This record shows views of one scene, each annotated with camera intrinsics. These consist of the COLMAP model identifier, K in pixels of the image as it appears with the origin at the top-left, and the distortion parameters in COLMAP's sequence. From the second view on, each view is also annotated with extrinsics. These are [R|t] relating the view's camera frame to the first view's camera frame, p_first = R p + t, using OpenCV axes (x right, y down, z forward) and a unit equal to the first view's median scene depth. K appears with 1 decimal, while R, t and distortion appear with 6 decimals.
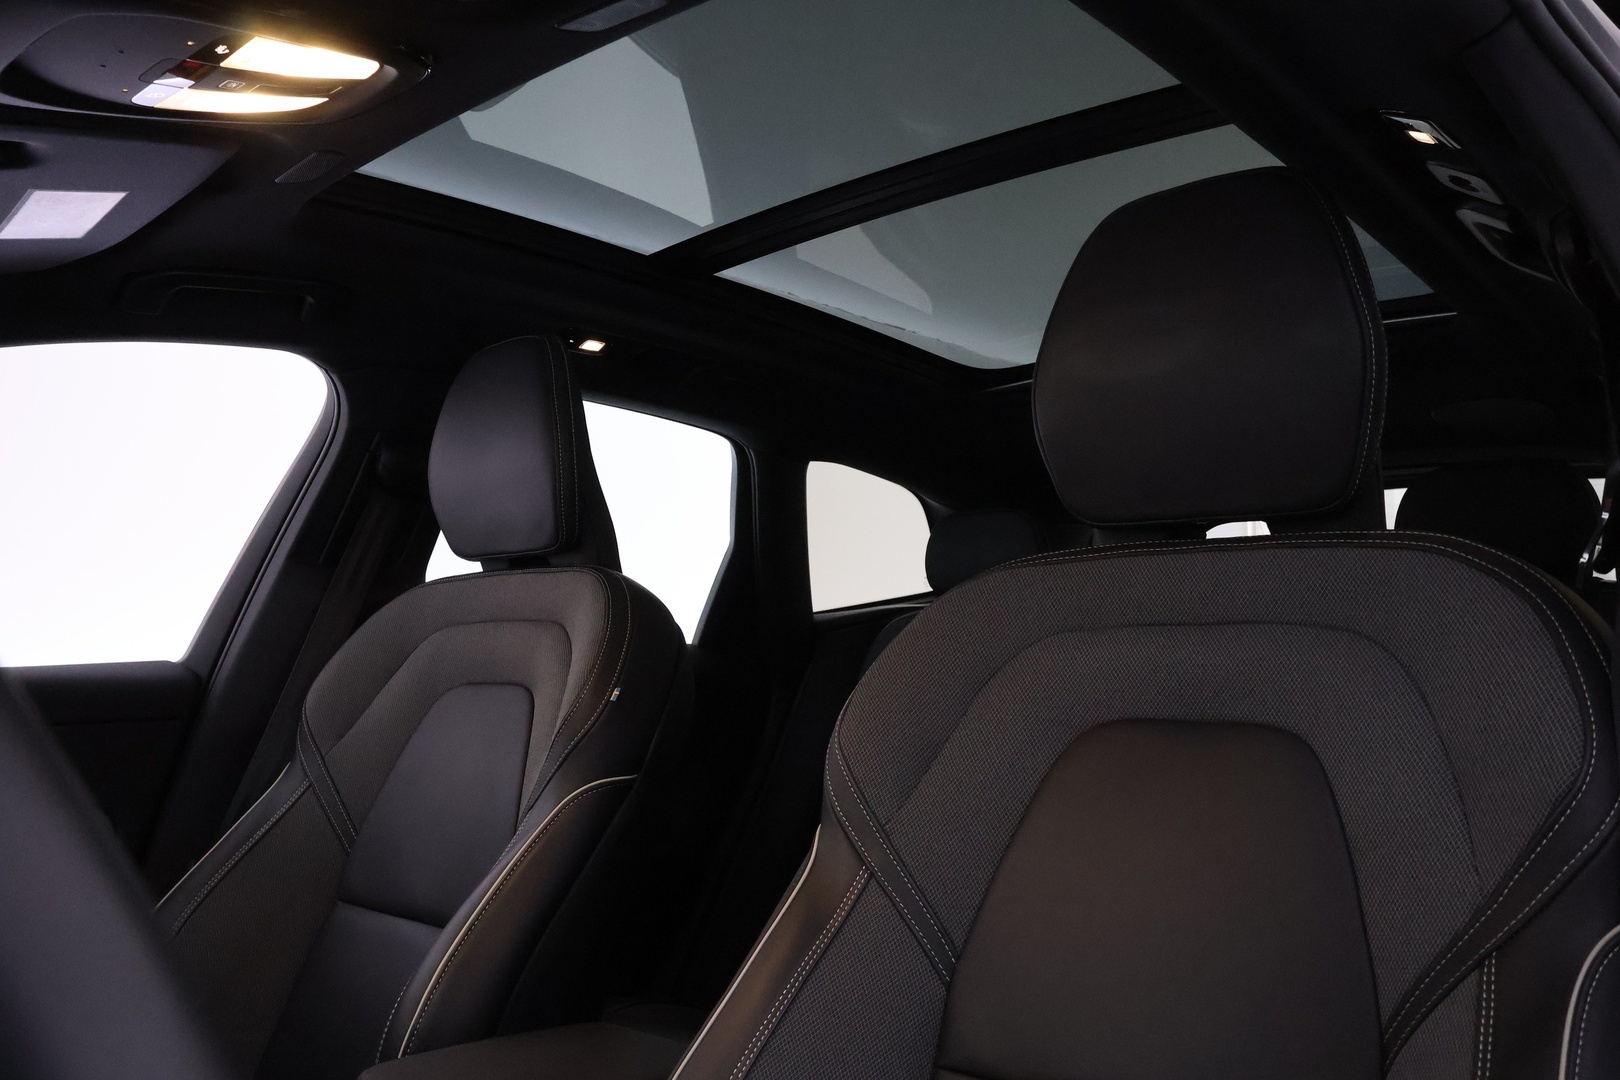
lens RADIAL K [[1260.4, 0, 800.2], [0, 1260.4, 570.0], [0, 0, 1]] dist [-0.011501, -0.002296]
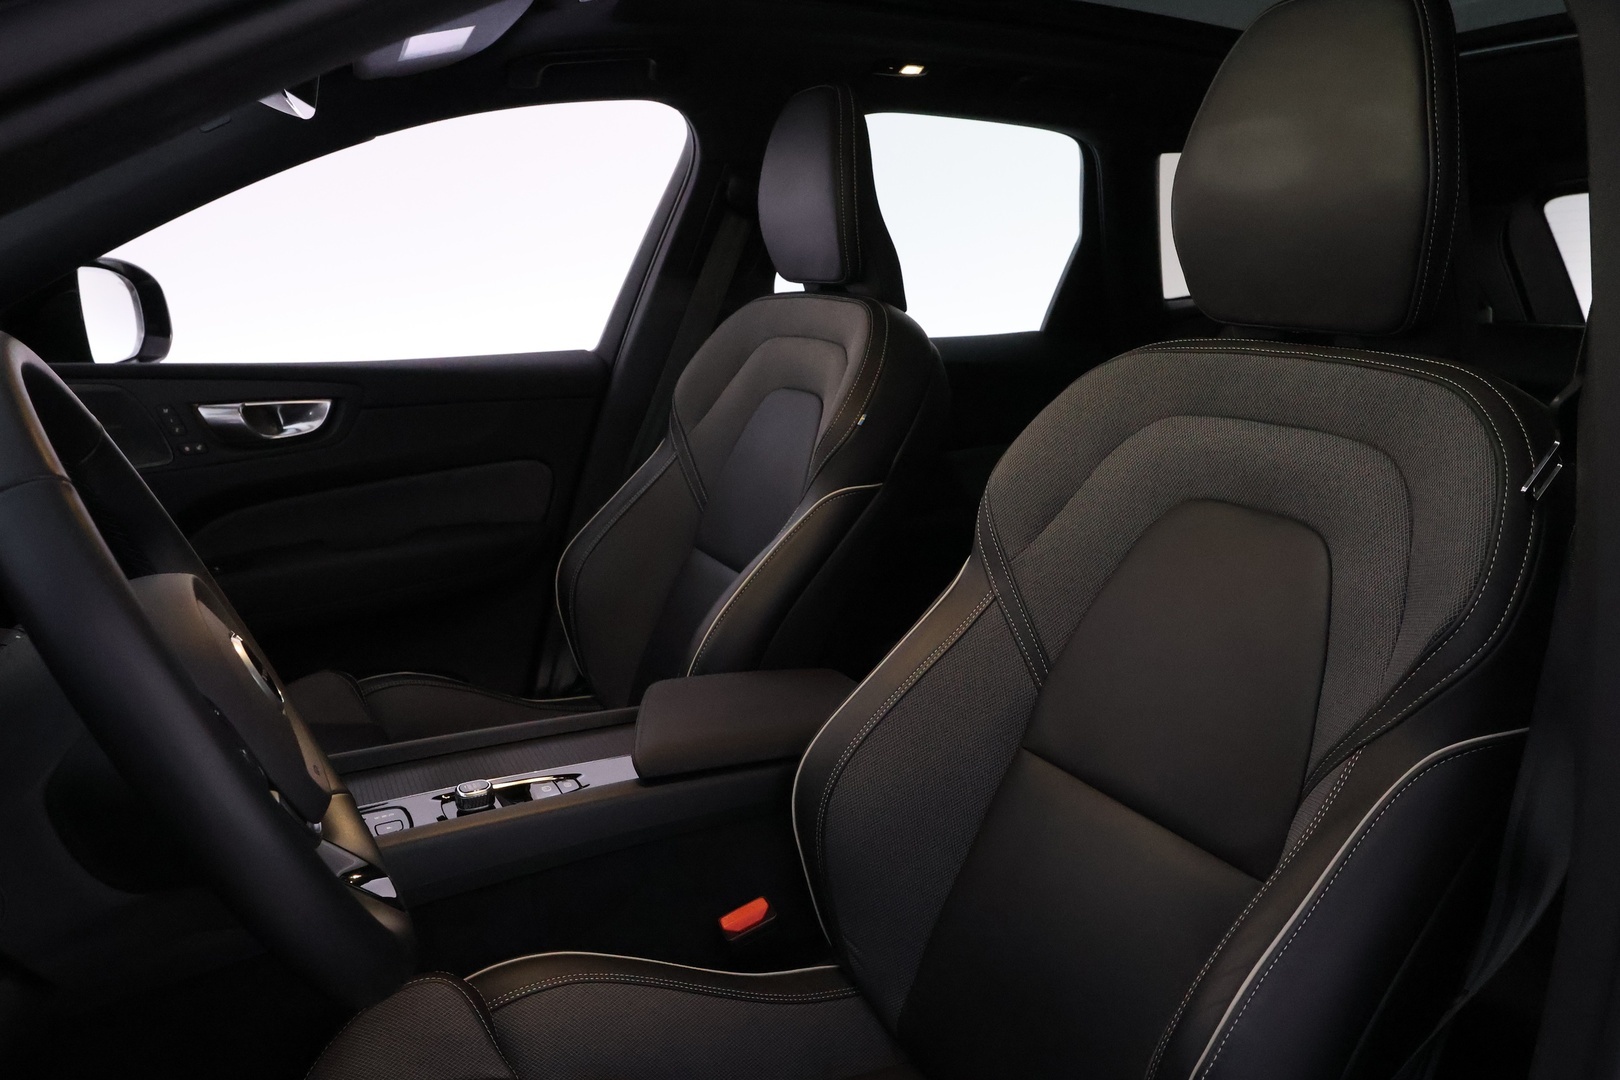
lens RADIAL K [[1260.4, 0, 800.2], [0, 1260.4, 570.0], [0, 0, 1]] dist [-0.011501, -0.002296]
pose [[0.920073, 0.112584, -0.375219, 0.227942], [0.007705, 0.952427, 0.304670, -0.113071], [0.391670, -0.283210, 0.875435, -0.117814]]
